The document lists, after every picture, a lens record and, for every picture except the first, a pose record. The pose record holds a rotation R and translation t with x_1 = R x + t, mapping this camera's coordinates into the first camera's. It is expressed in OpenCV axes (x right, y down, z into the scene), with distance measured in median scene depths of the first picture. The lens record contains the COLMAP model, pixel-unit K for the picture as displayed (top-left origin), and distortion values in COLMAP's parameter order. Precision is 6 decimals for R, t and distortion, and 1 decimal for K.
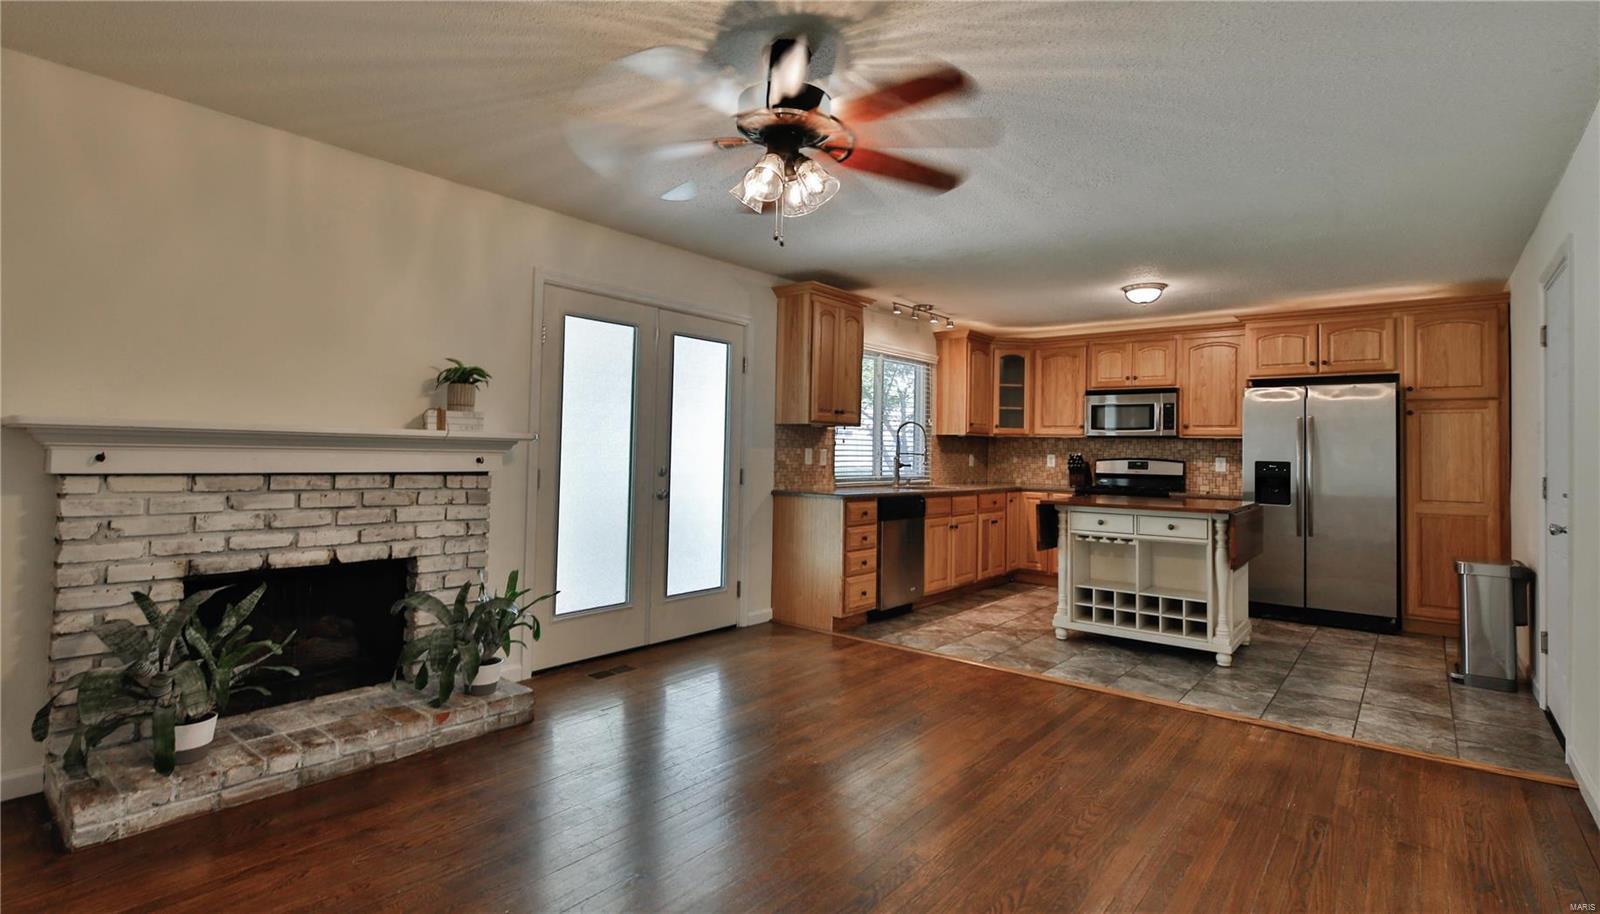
lens RADIAL K [[750.8, 0, 775.9], [0, 750.8, 430.7], [0, 0, 1]] dist [-0.007438, -0.000240]
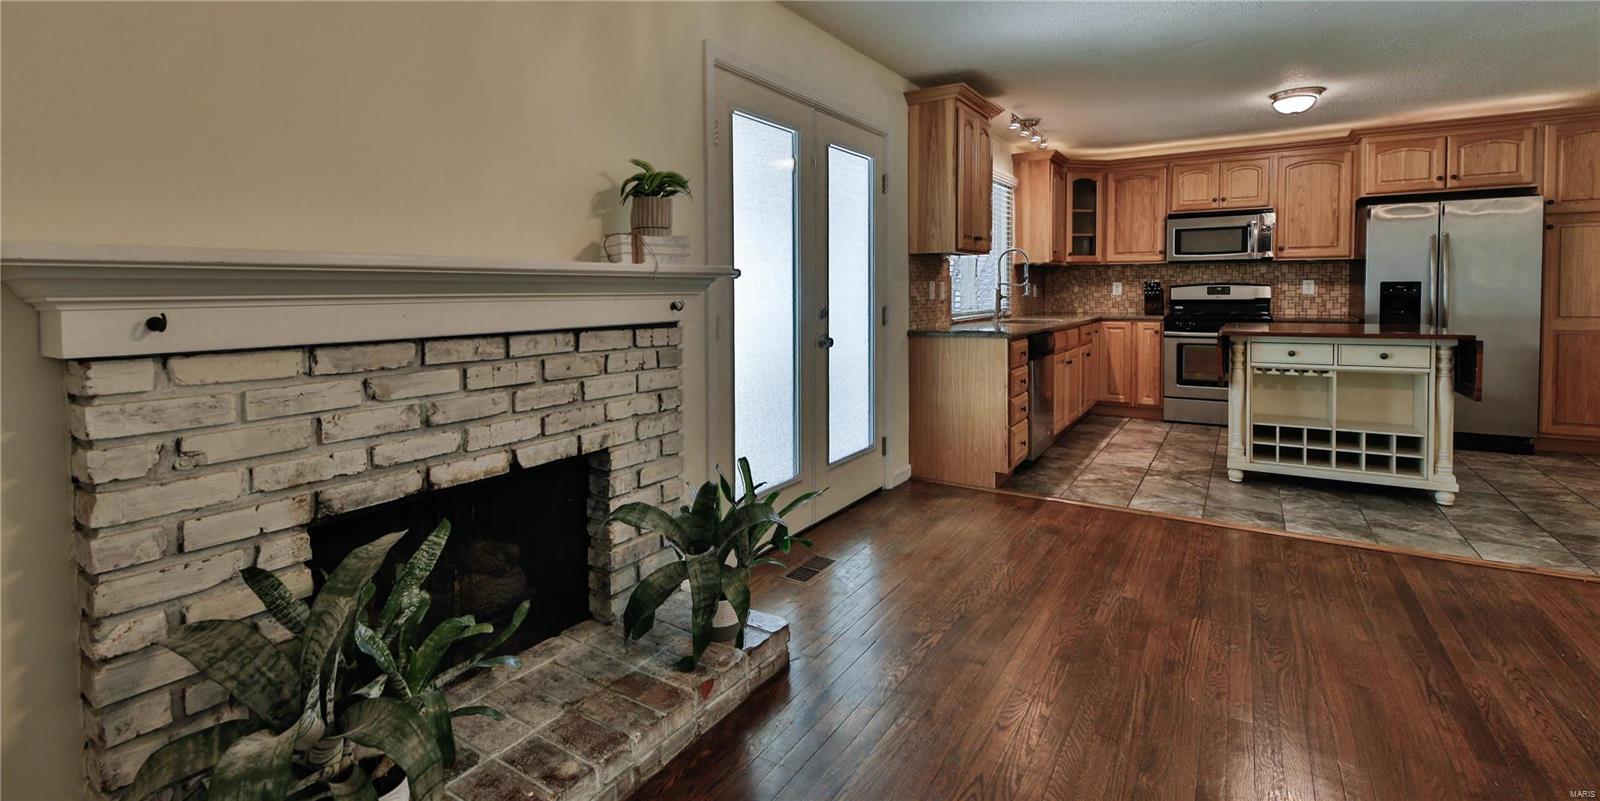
lens RADIAL K [[698.0, 0, 775.7], [0, 698.0, 315.1], [0, 0, 1]] dist [-0.006892, -0.001528]
pose [[0.993093, -0.033421, 0.112472, -0.256311], [0.026082, 0.997472, 0.066104, 0.004532], [-0.114397, -0.062714, 0.991454, 0.227191]]
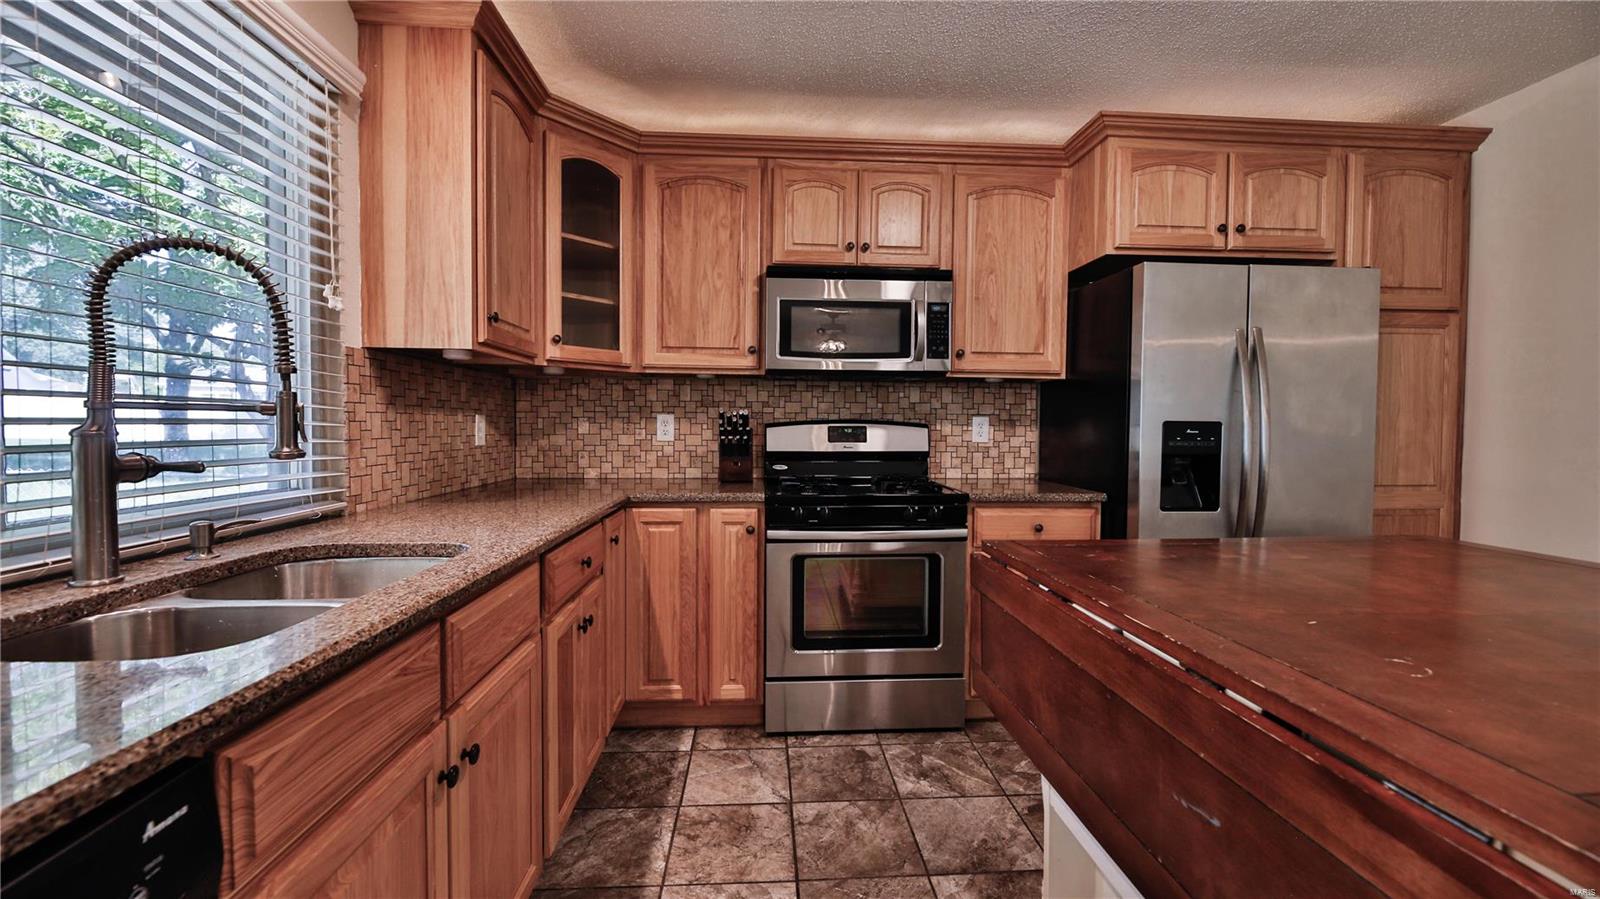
lens RADIAL K [[642.6, 0, 801.1], [0, 642.6, 443.0], [0, 0, 1]] dist [-0.002889, -0.001167]
pose [[0.715552, -0.034073, 0.697728, 0.220079], [-0.011345, 0.998111, 0.060378, 0.036156], [-0.698468, -0.051119, 0.713814, 0.967011]]
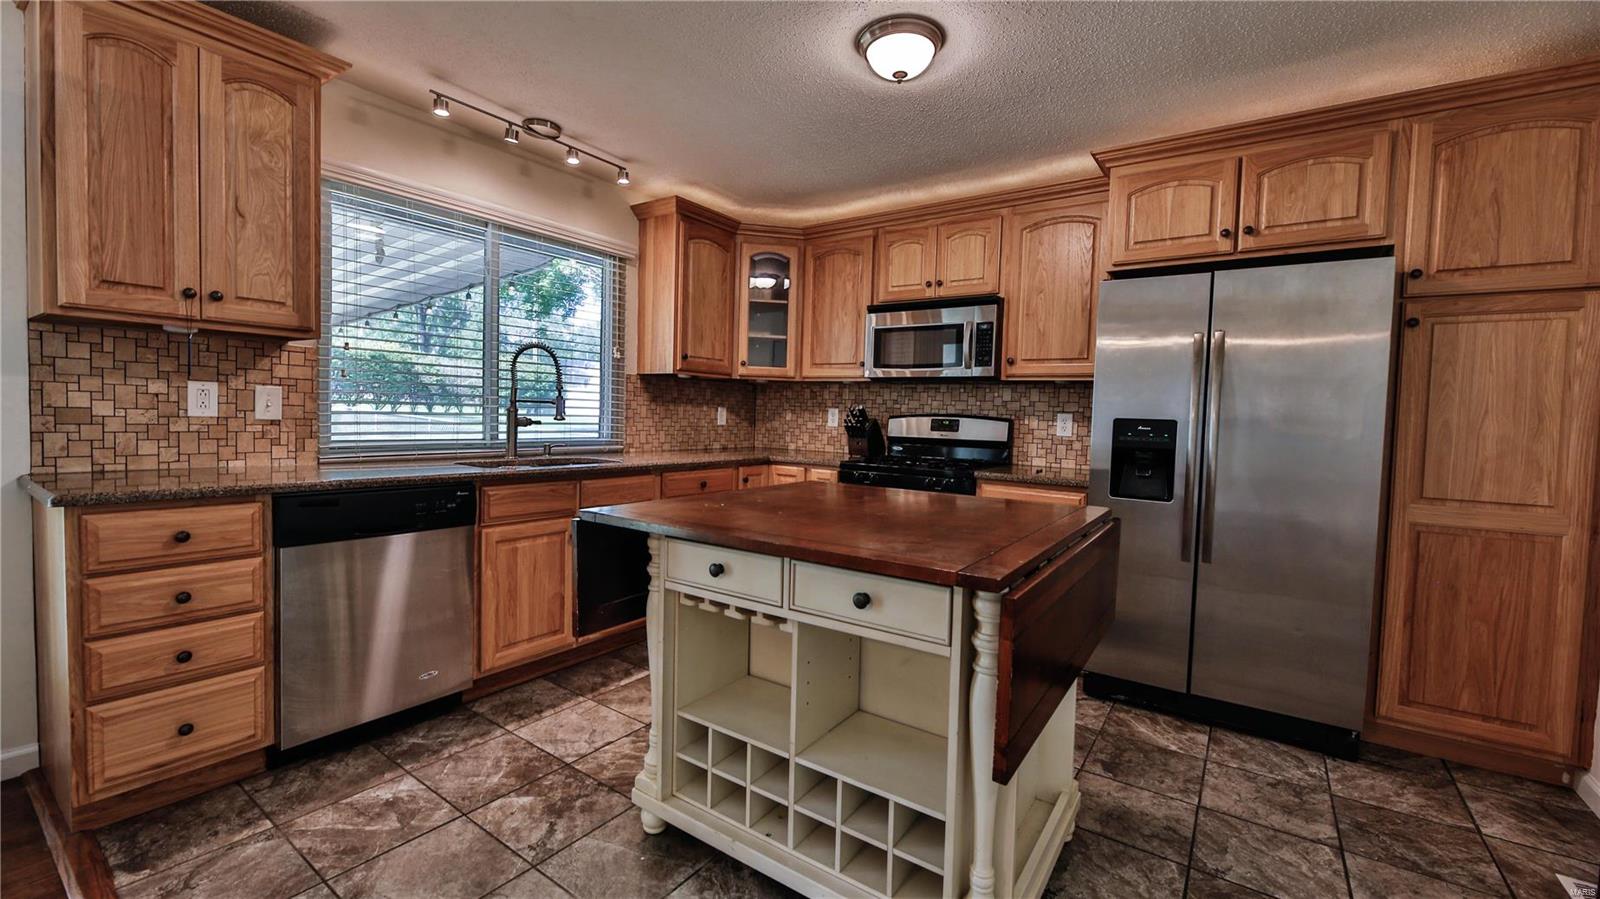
lens RADIAL K [[642.6, 0, 801.1], [0, 642.6, 444.0], [0, 0, 1]] dist [-0.002889, -0.001167]
pose [[0.995070, 0.004865, 0.099052, 0.412781], [-0.012389, 0.997069, 0.075492, 0.029936], [-0.098394, -0.076347, 0.992215, 0.626191]]
